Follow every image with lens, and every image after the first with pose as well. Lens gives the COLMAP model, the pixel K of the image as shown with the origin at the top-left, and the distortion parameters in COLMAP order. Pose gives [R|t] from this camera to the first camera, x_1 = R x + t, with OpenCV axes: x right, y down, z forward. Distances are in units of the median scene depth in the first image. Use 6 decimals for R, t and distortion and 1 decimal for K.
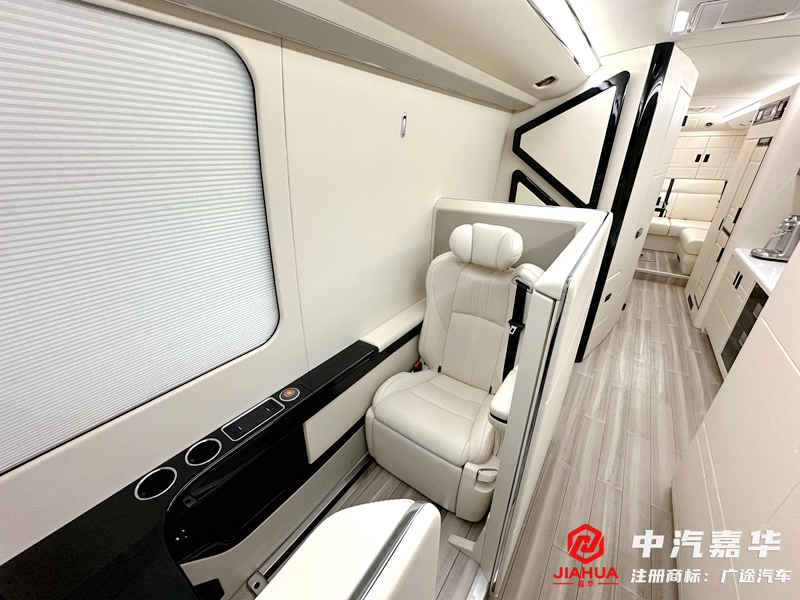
lens RADIAL K [[319.1, 0, 400.5], [0, 319.1, 300.0], [0, 0, 1]] dist [-0.002253, 0.000602]
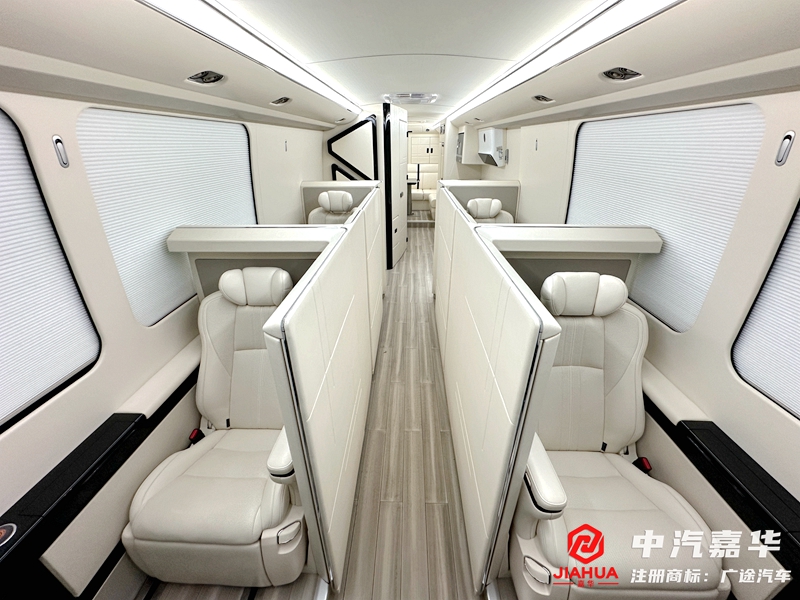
lens RADIAL K [[319.1, 0, 400.8], [0, 319.1, 299.5], [0, 0, 1]] dist [-0.002253, 0.000602]
pose [[0.831790, -0.250259, 0.495475, -0.279508], [0.238069, 0.967176, 0.088846, 0.179389], [-0.501446, 0.044056, 0.864067, -0.486334]]
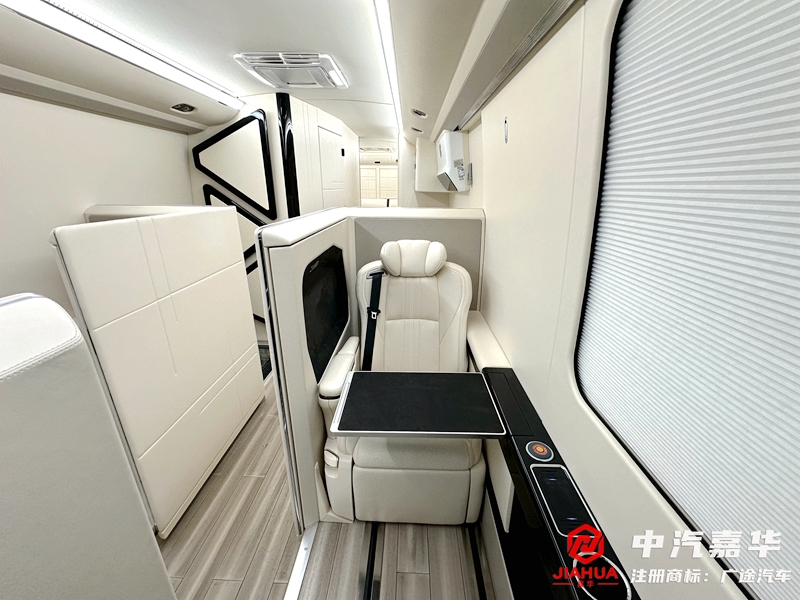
lens RADIAL K [[319.1, 0, 400.4], [0, 319.1, 299.6], [0, 0, 1]] dist [-0.002253, 0.000602]
pose [[0.833608, -0.178058, 0.522870, 0.207648], [0.223518, 0.974391, -0.024533, 0.126118], [-0.505112, 0.137322, 0.852059, -0.183784]]
